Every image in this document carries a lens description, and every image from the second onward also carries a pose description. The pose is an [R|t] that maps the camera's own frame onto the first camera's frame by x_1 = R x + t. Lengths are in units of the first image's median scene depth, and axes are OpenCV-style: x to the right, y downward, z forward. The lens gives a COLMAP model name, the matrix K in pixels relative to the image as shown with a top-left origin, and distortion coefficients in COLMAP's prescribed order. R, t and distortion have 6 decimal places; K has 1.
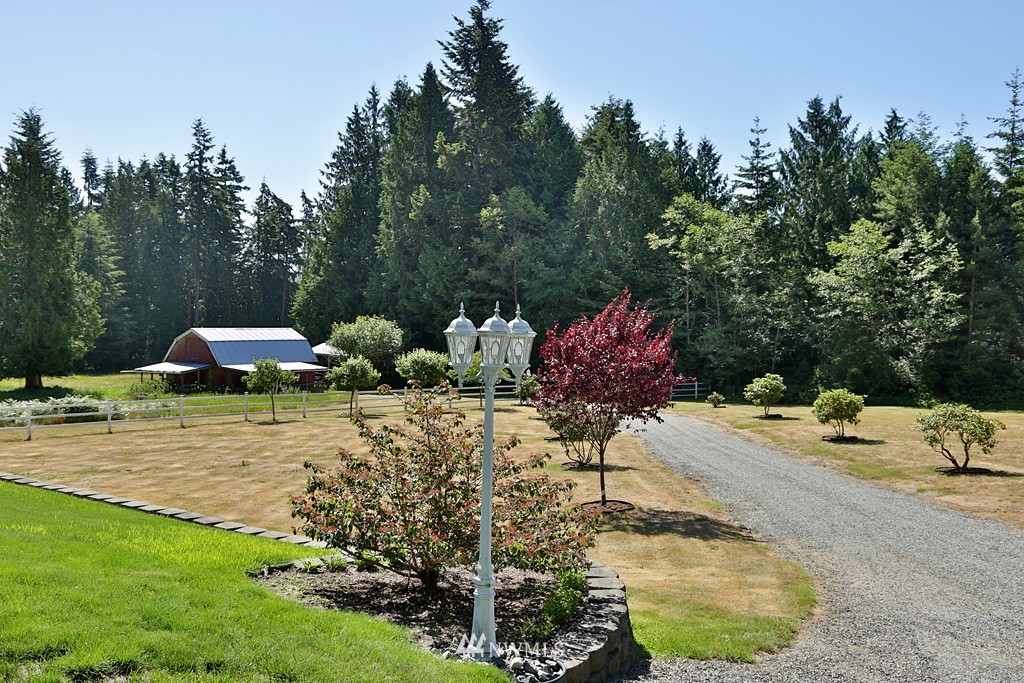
lens RADIAL K [[1034.6, 0, 512.0], [0, 1034.6, 341.5], [0, 0, 1]] dist [0.009766, 0.021674]
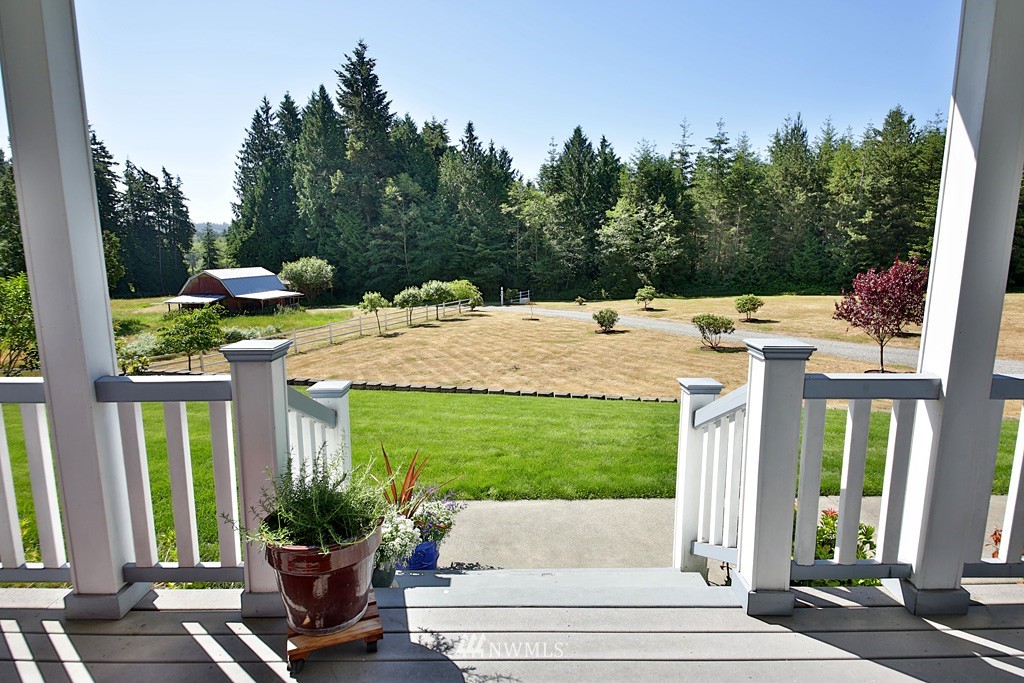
lens RADIAL K [[575.2, 0, 512.0], [0, 575.2, 341.5], [0, 0, 1]] dist [0.061824, -0.054315]
pose [[0.914122, -0.088418, 0.395681, -0.205977], [0.033103, 0.988949, 0.144512, -0.014729], [-0.404086, -0.119003, 0.906947, 0.082223]]
